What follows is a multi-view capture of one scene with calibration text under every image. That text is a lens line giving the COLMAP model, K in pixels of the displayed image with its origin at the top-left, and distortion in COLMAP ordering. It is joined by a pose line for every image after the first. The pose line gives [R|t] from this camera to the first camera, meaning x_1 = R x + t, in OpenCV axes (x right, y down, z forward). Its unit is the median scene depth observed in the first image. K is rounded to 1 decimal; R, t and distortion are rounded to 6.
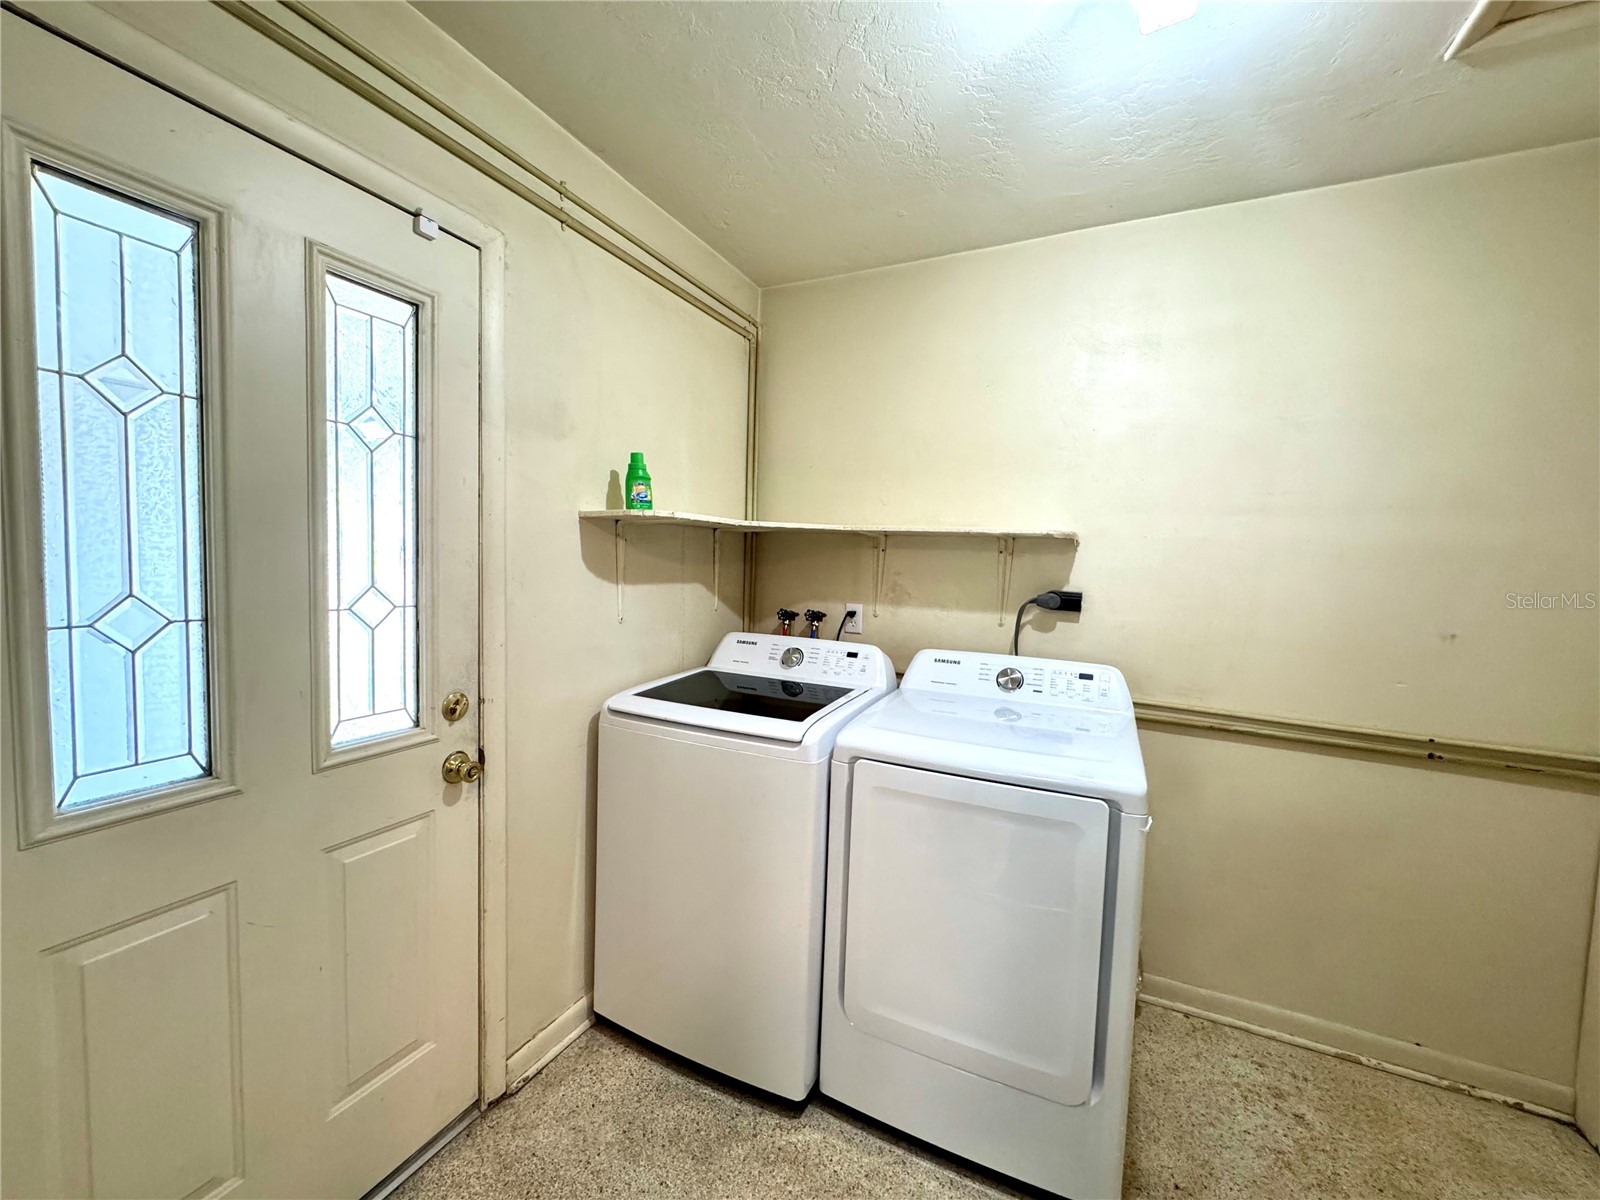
lens RADIAL K [[638.1, 0, 802.1], [0, 638.1, 598.5], [0, 0, 1]] dist [-0.001451, 0.000233]
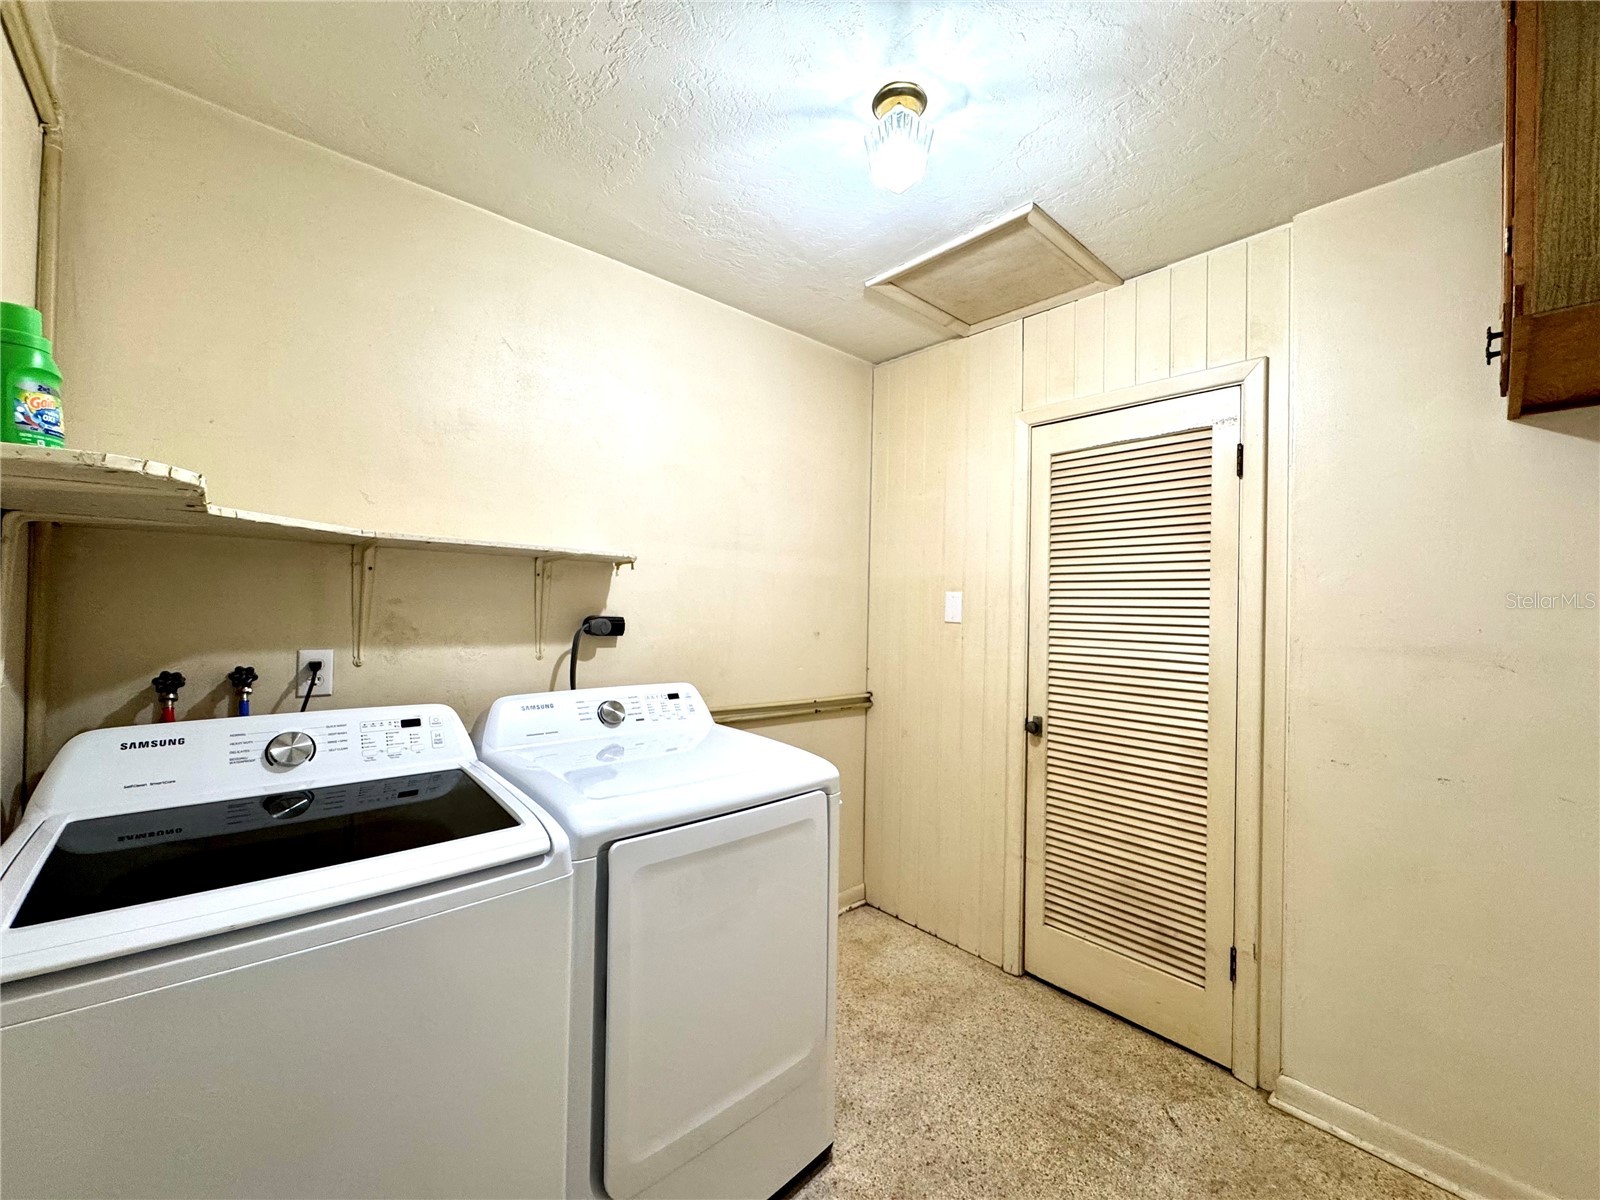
lens RADIAL K [[638.1, 0, 804.6], [0, 638.1, 599.1], [0, 0, 1]] dist [-0.001451, 0.000233]
pose [[0.374745, -0.016378, 0.926983, -0.372469], [0.049699, 0.998761, -0.002445, -0.019191], [-0.925795, 0.046986, 0.375095, 0.343950]]
